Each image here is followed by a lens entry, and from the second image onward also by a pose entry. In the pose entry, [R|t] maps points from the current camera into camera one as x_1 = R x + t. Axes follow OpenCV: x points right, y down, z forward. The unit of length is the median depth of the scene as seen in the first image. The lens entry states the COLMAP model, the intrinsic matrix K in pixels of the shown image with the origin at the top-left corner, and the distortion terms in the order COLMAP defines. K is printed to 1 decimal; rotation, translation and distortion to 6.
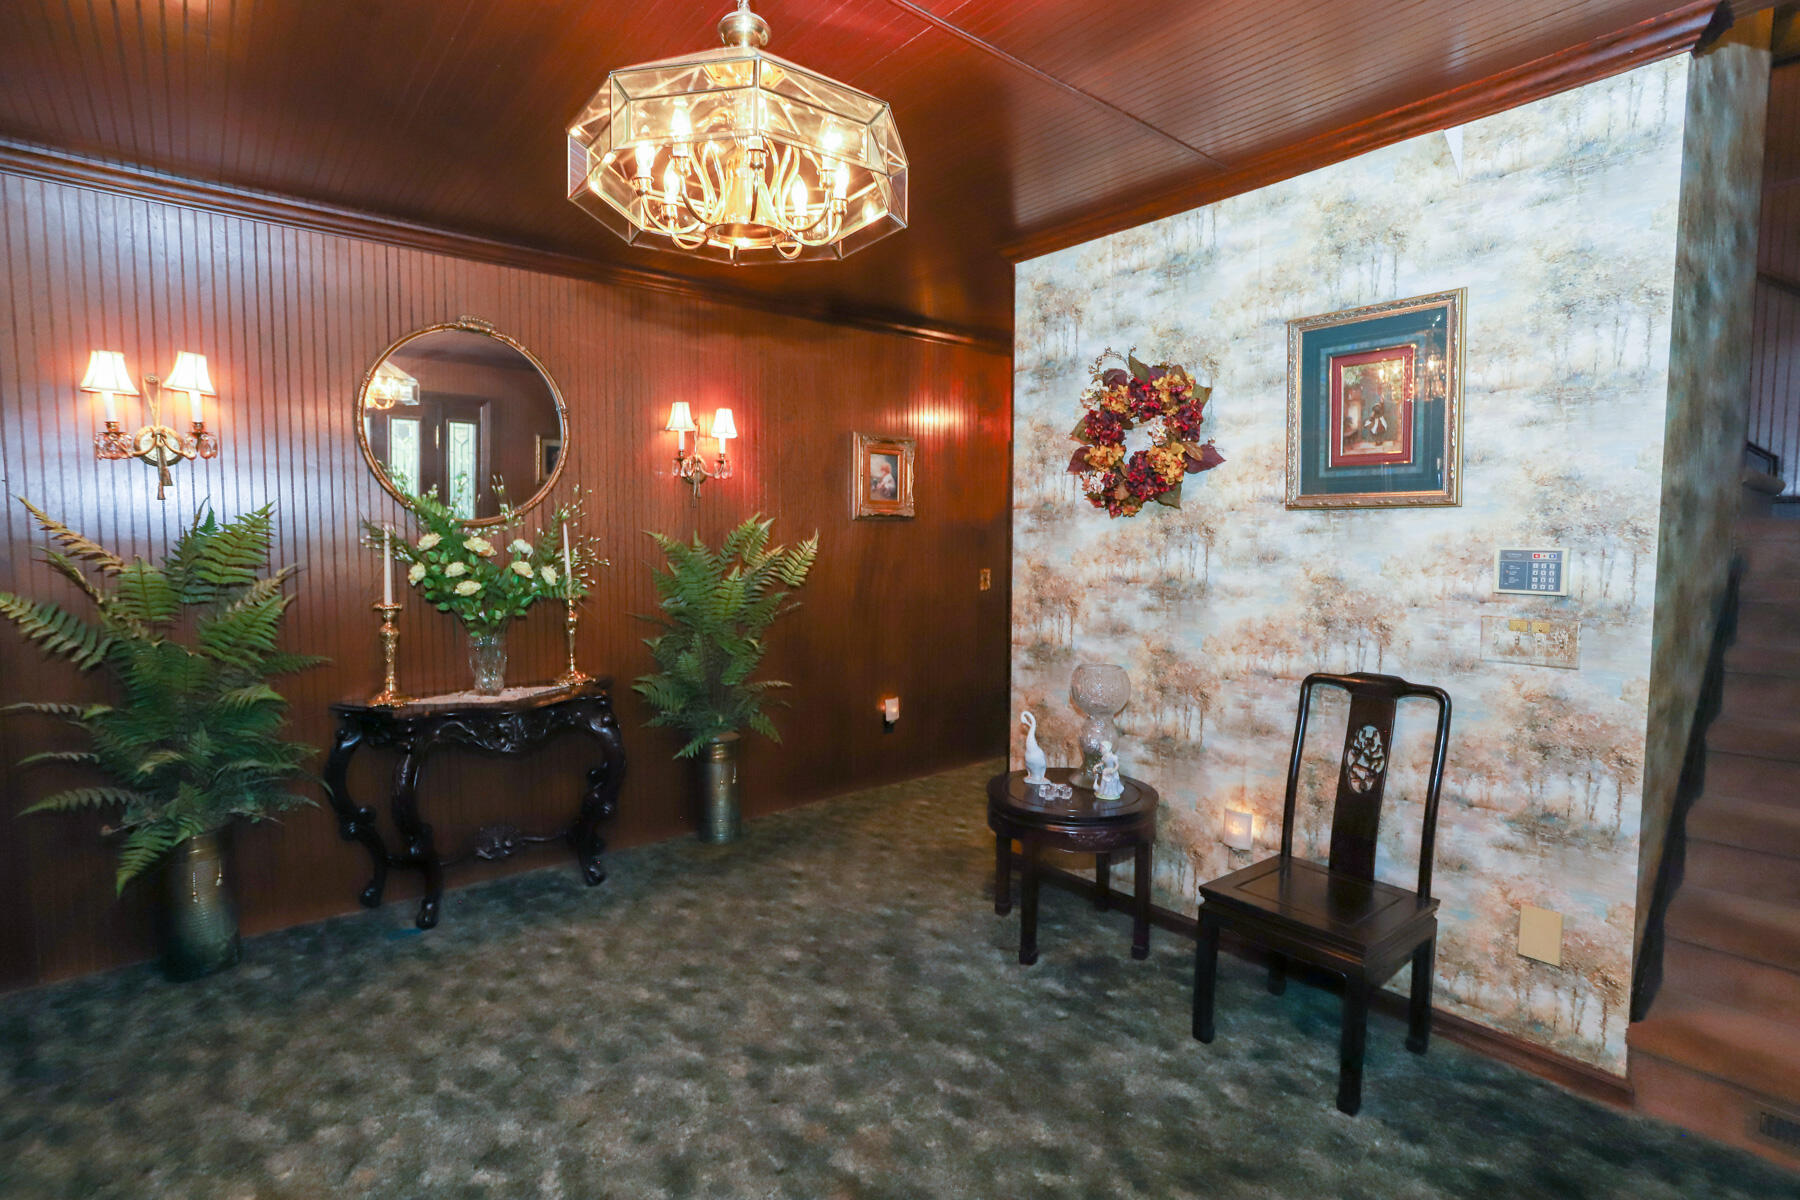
lens RADIAL K [[869.3, 0, 898.8], [0, 869.3, 584.7], [0, 0, 1]] dist [-0.052913, 0.026257]
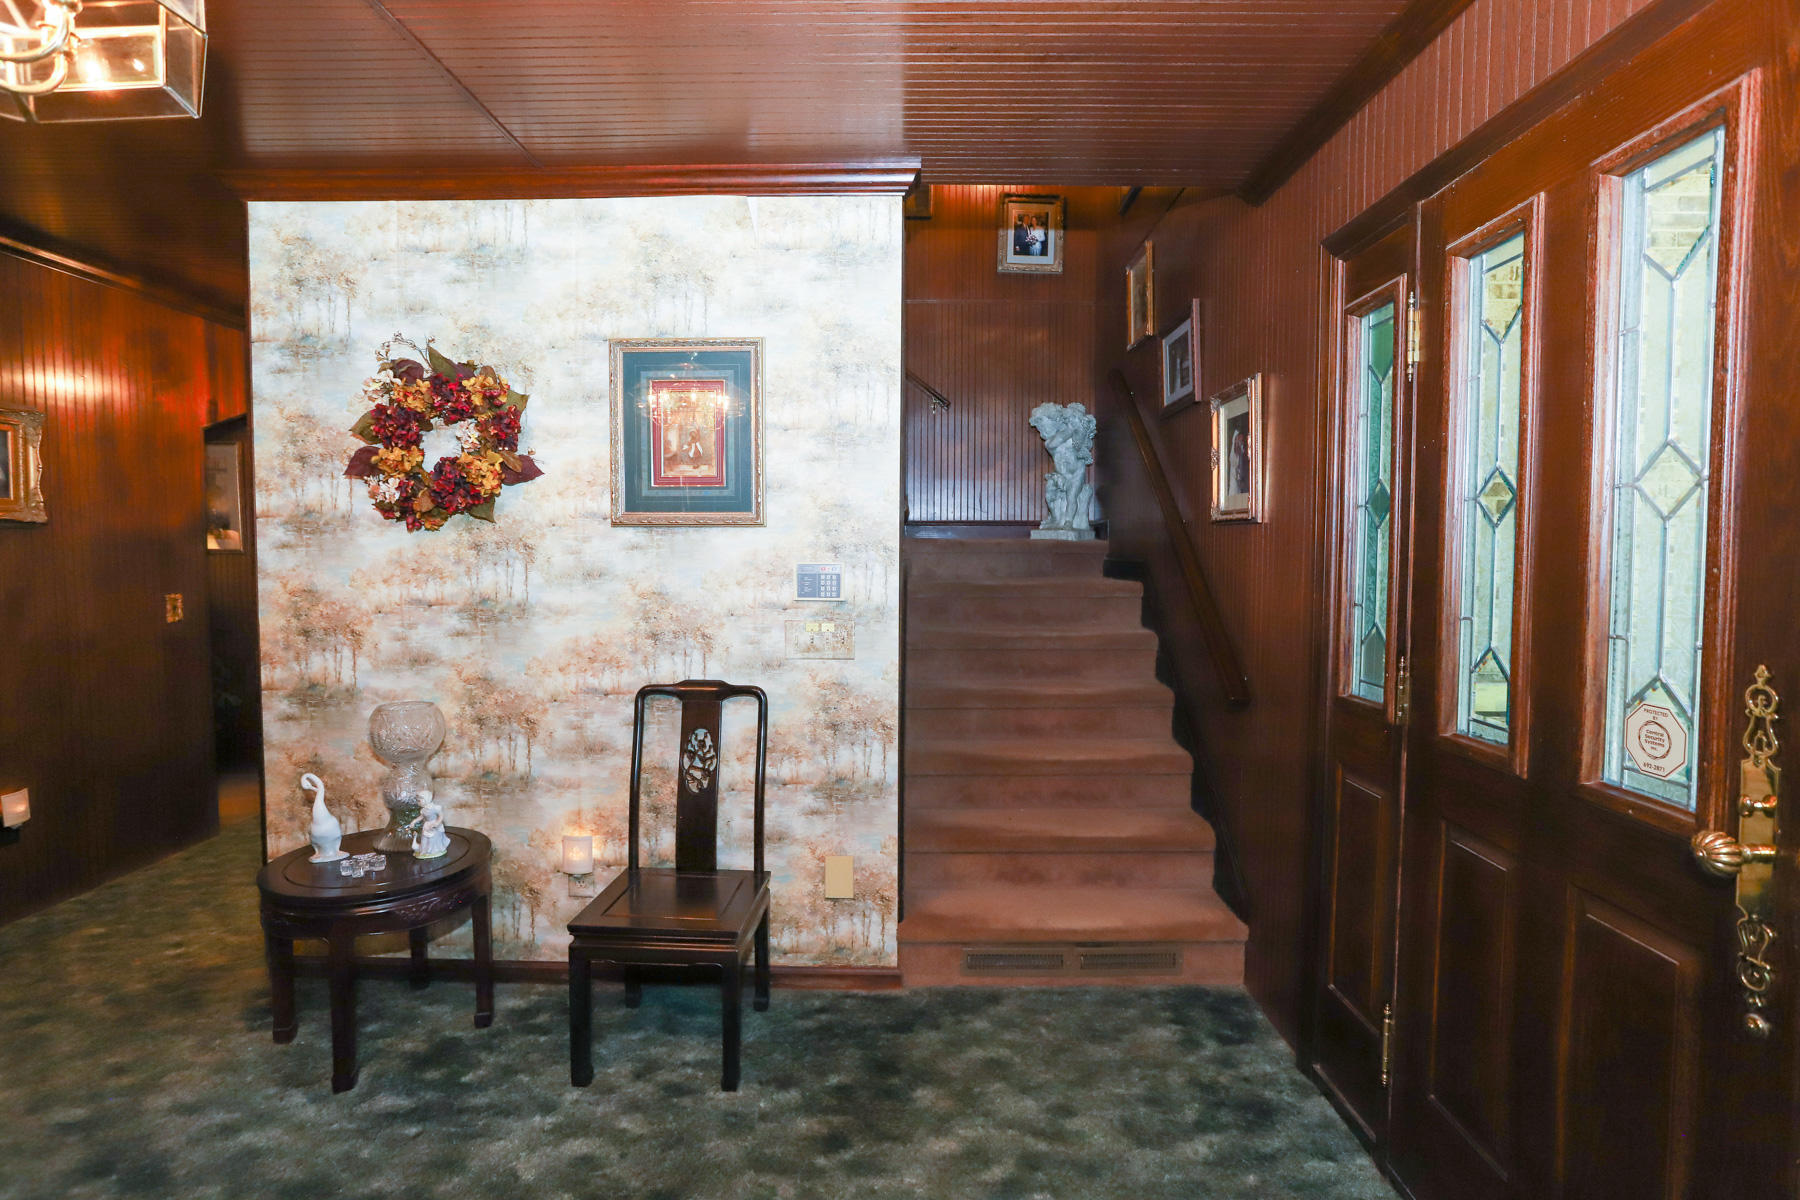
lens RADIAL K [[869.3, 0, 908.3], [0, 869.3, 587.8], [0, 0, 1]] dist [-0.052913, 0.026257]
pose [[0.649817, -0.033761, 0.759341, -0.094791], [0.039665, 0.999158, 0.010480, -0.012515], [-0.759055, 0.023310, 0.650609, 0.082050]]
